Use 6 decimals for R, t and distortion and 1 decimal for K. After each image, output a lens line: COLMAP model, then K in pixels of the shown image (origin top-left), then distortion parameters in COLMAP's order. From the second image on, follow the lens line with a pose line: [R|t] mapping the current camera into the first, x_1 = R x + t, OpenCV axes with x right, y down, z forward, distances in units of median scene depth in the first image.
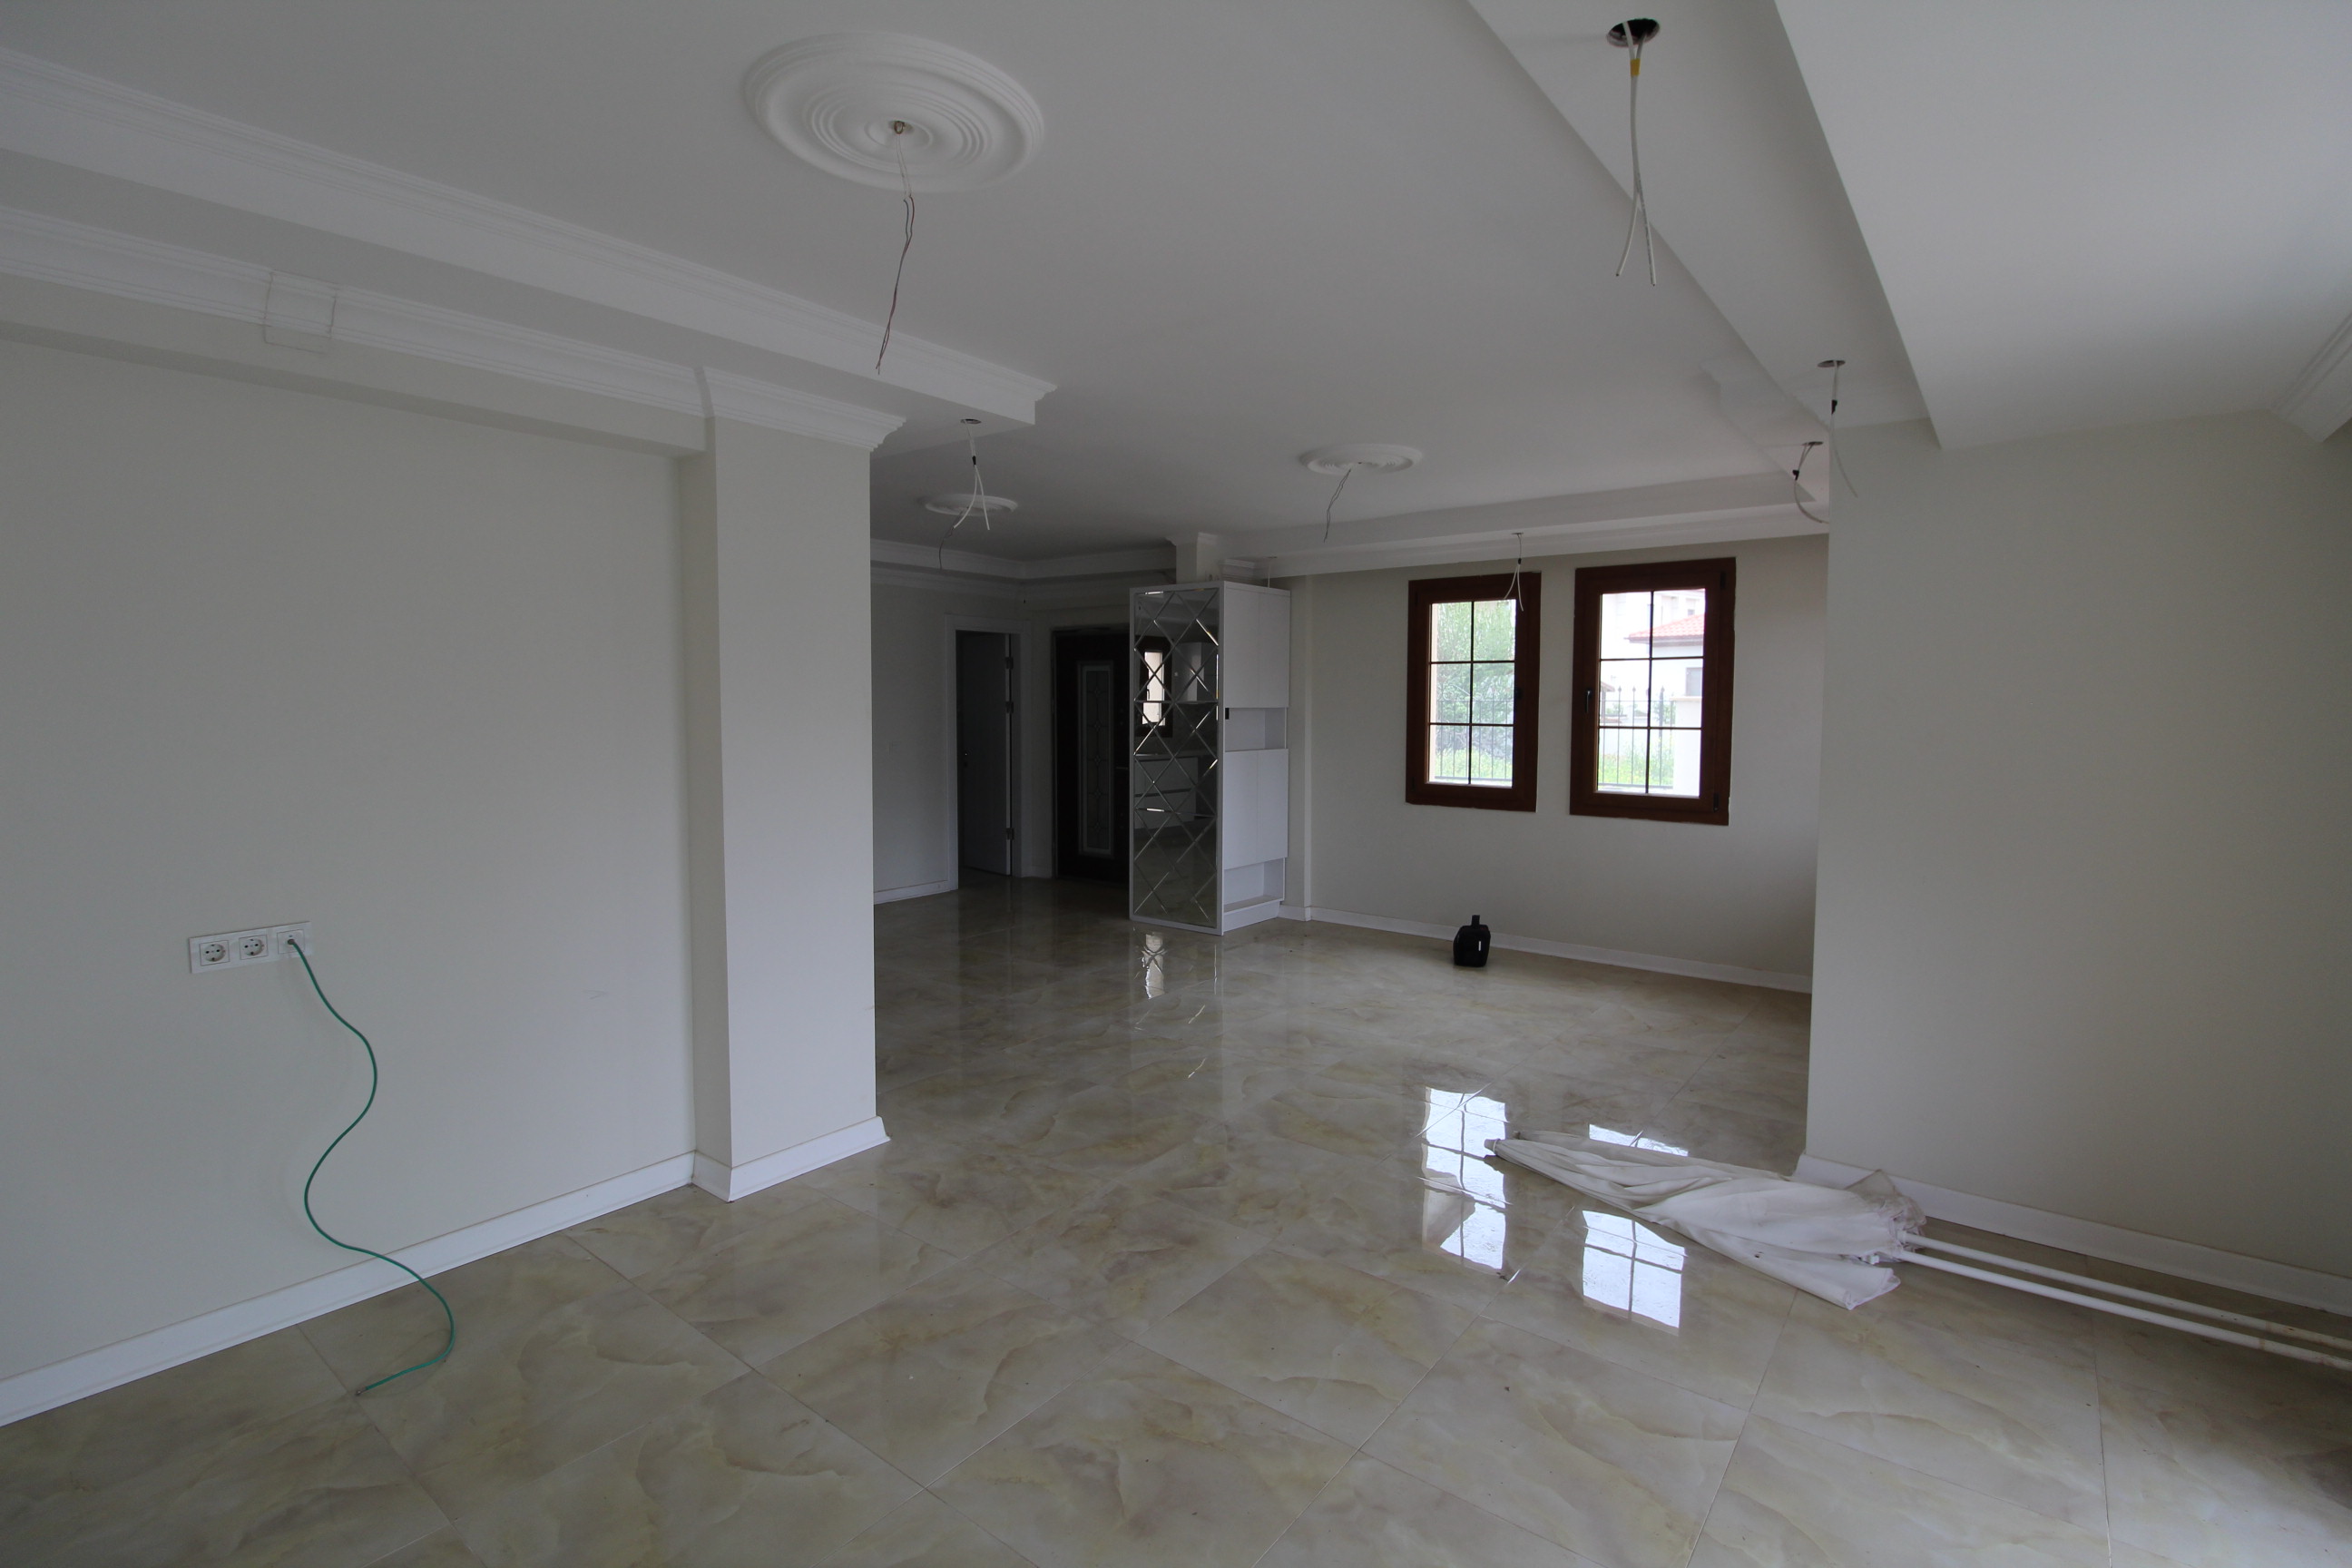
lens RADIAL K [[1084.0, 0, 1187.1], [0, 1084.0, 764.7], [0, 0, 1]] dist [-0.000399, -0.012759]
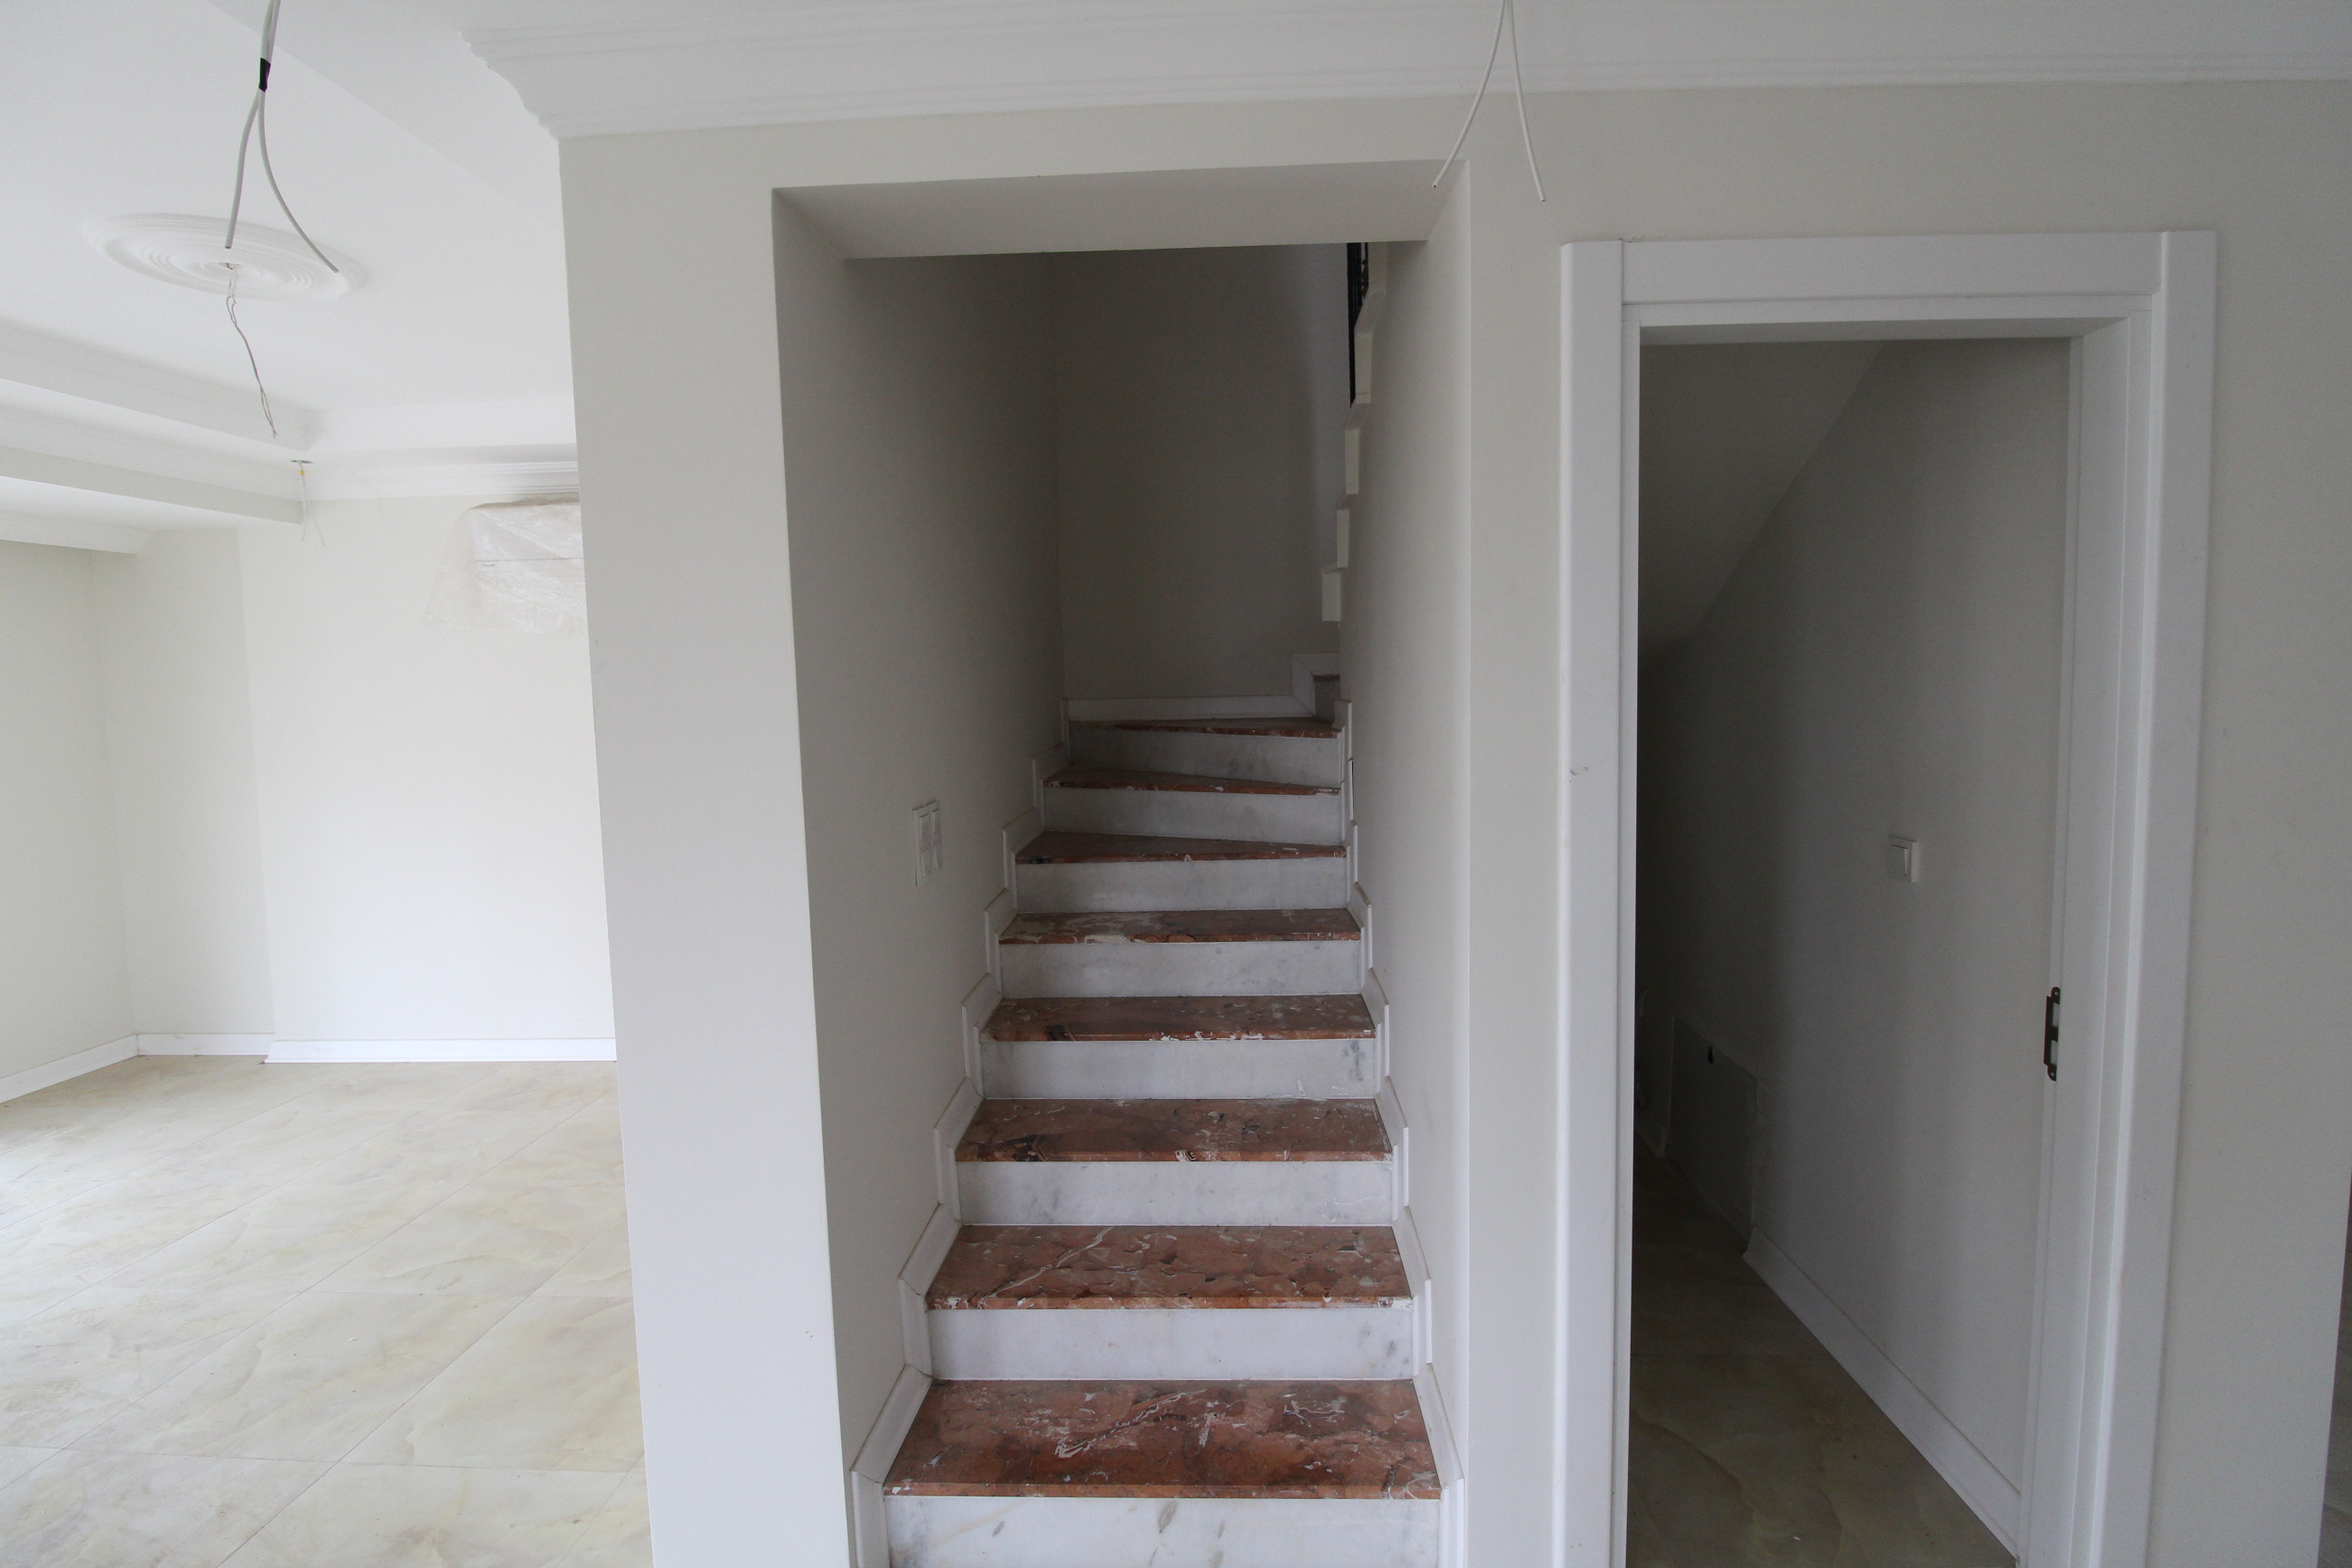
lens RADIAL K [[1084.0, 0, 1187.1], [0, 1084.0, 764.7], [0, 0, 1]] dist [-0.000399, -0.012759]
pose [[-0.812257, 0.057151, -0.580493, -0.274791], [-0.018493, 0.992165, 0.123557, -0.111352], [0.583006, 0.111095, -0.804836, 1.813606]]
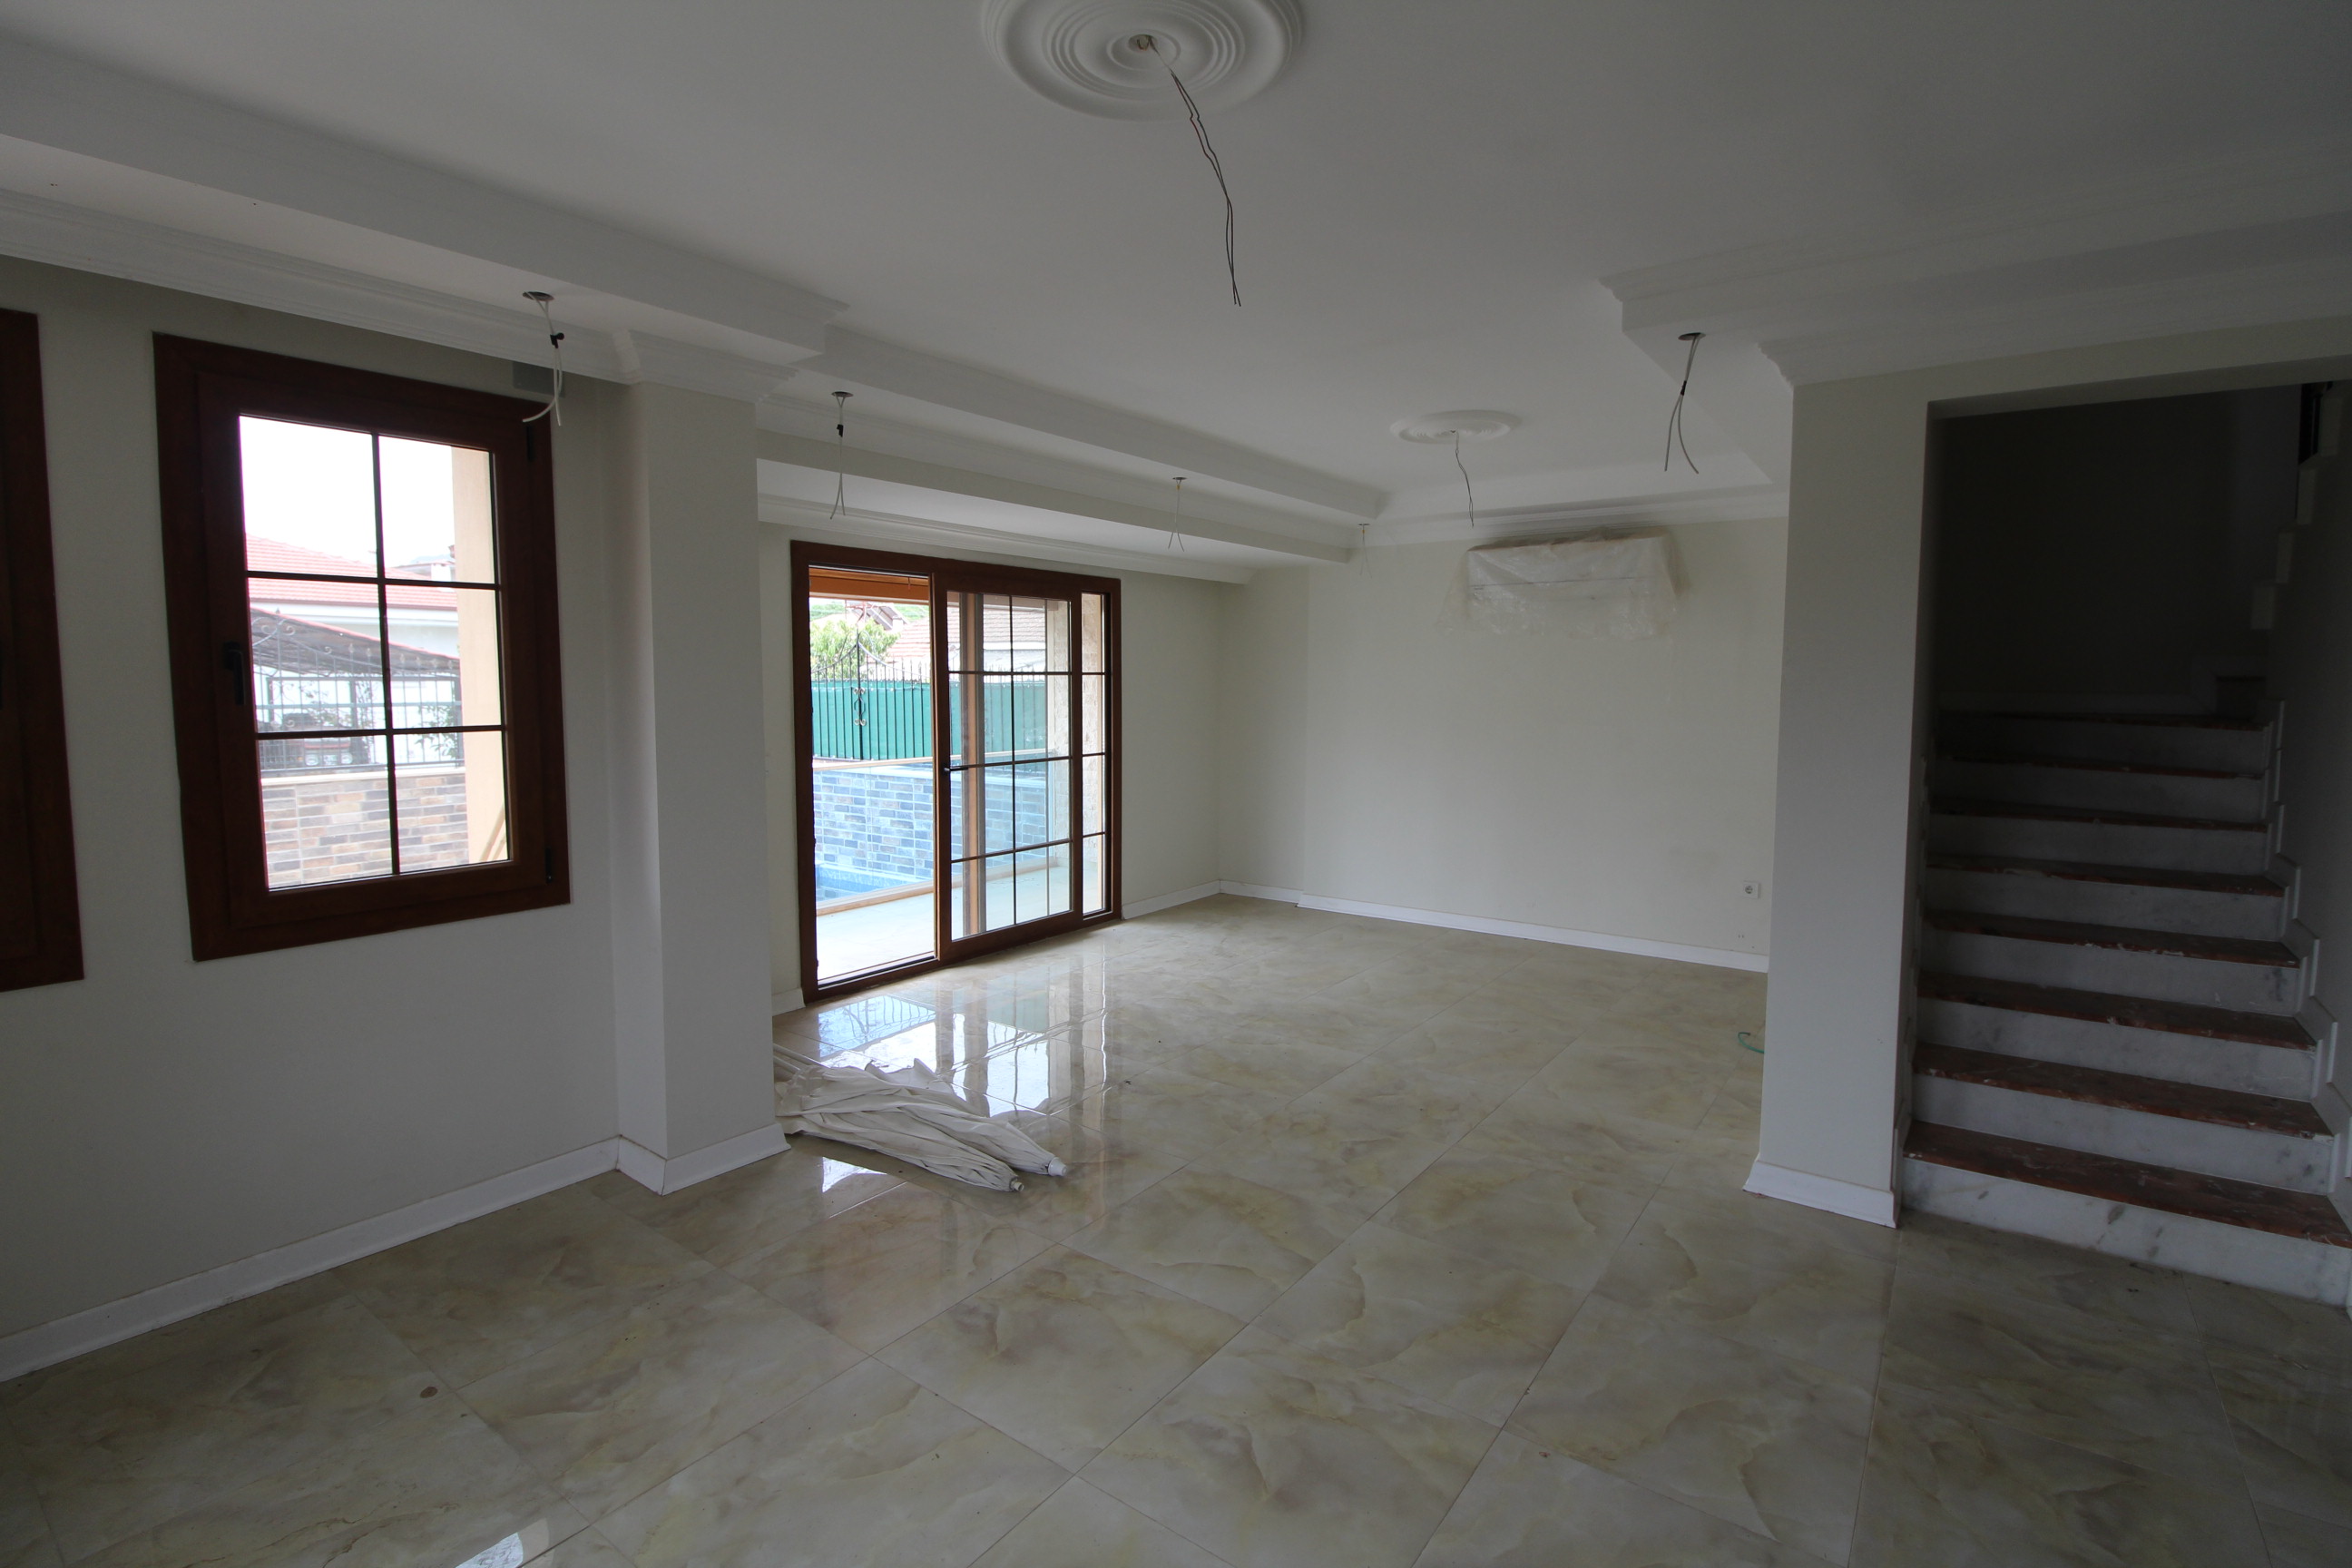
lens RADIAL K [[1085.4, 0, 1188.3], [0, 1085.4, 768.6], [0, 0, 1]] dist [-0.004473, -0.010295]
pose [[-0.999438, -0.002815, -0.033394, 0.245286], [-0.007633, 0.989396, 0.145041, -0.133305], [0.032632, 0.145214, -0.988862, 2.206276]]
